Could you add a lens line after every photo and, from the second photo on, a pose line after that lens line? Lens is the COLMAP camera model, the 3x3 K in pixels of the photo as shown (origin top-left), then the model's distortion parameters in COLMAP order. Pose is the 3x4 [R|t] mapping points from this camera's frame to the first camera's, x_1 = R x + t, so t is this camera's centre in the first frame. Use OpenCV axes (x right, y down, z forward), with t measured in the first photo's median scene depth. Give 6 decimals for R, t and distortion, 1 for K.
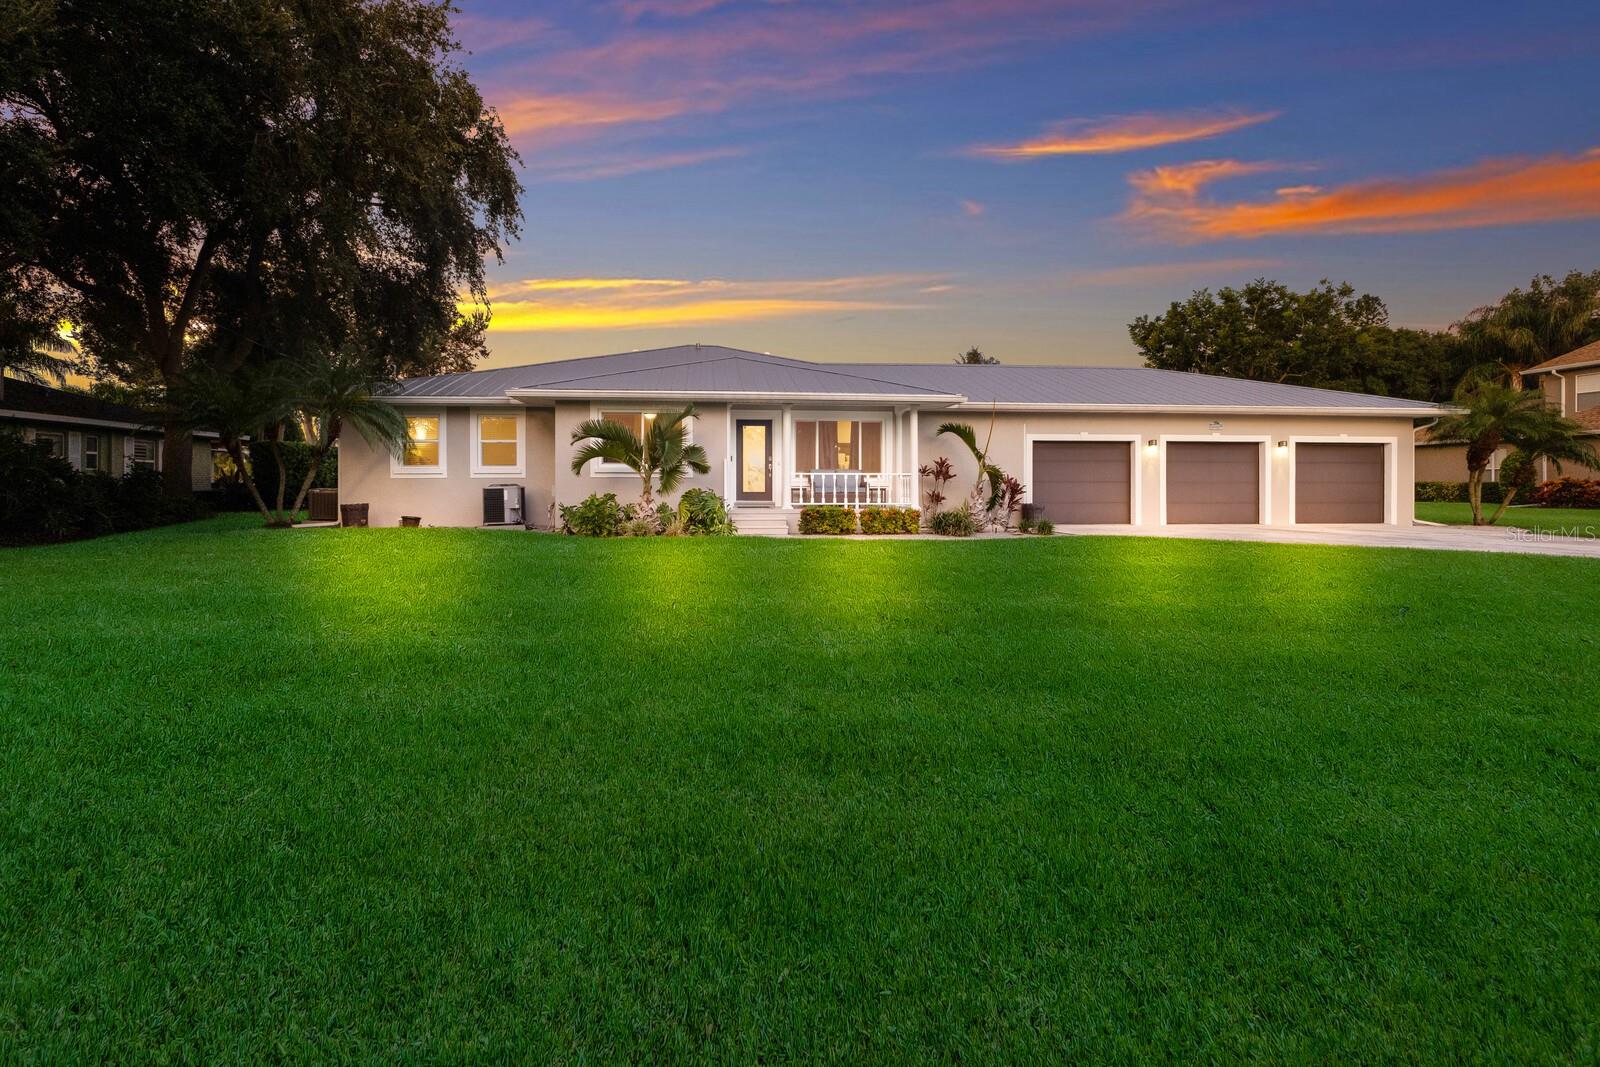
lens RADIAL K [[763.1, 0, 801.0], [0, 763.1, 501.2], [0, 0, 1]] dist [-0.001259, 0.000407]
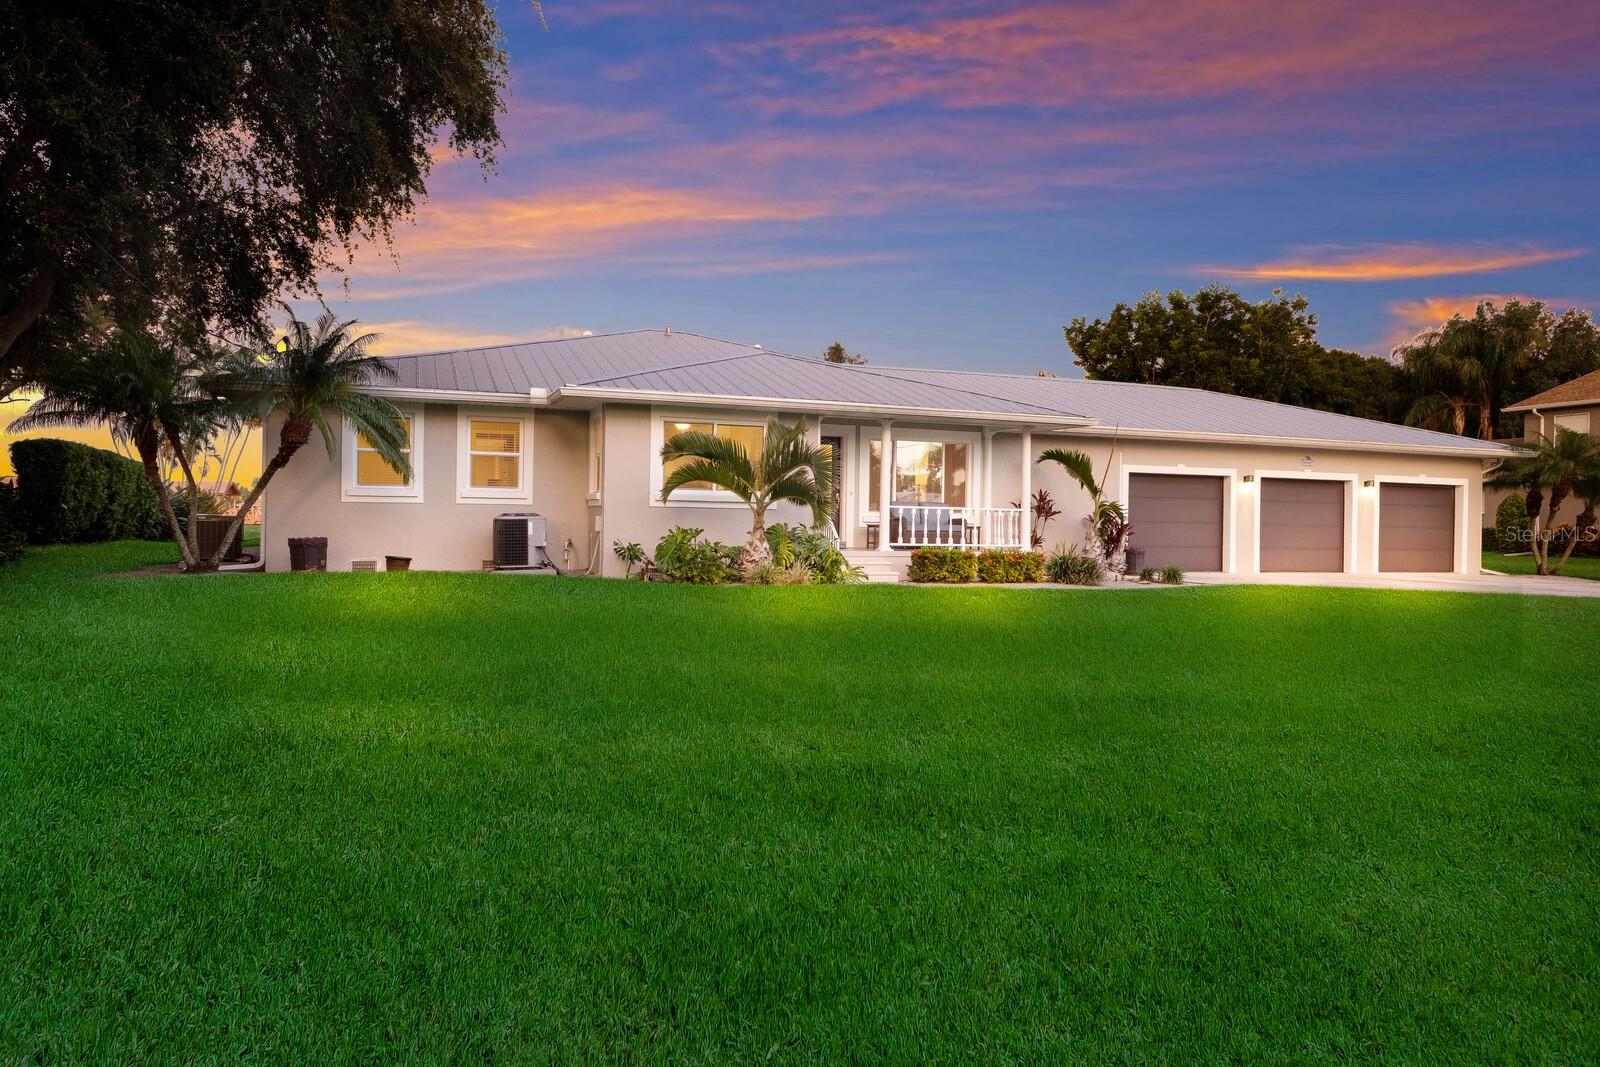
lens RADIAL K [[1042.5, 0, 800.0], [0, 1042.5, 533.5], [0, 0, 1]] dist [0.001886, -0.000944]
pose [[0.969968, 0.013650, 0.242851, -0.323836], [-0.012351, 0.999900, -0.006874, 0.000666], [-0.242920, 0.003668, 0.970039, -0.032255]]
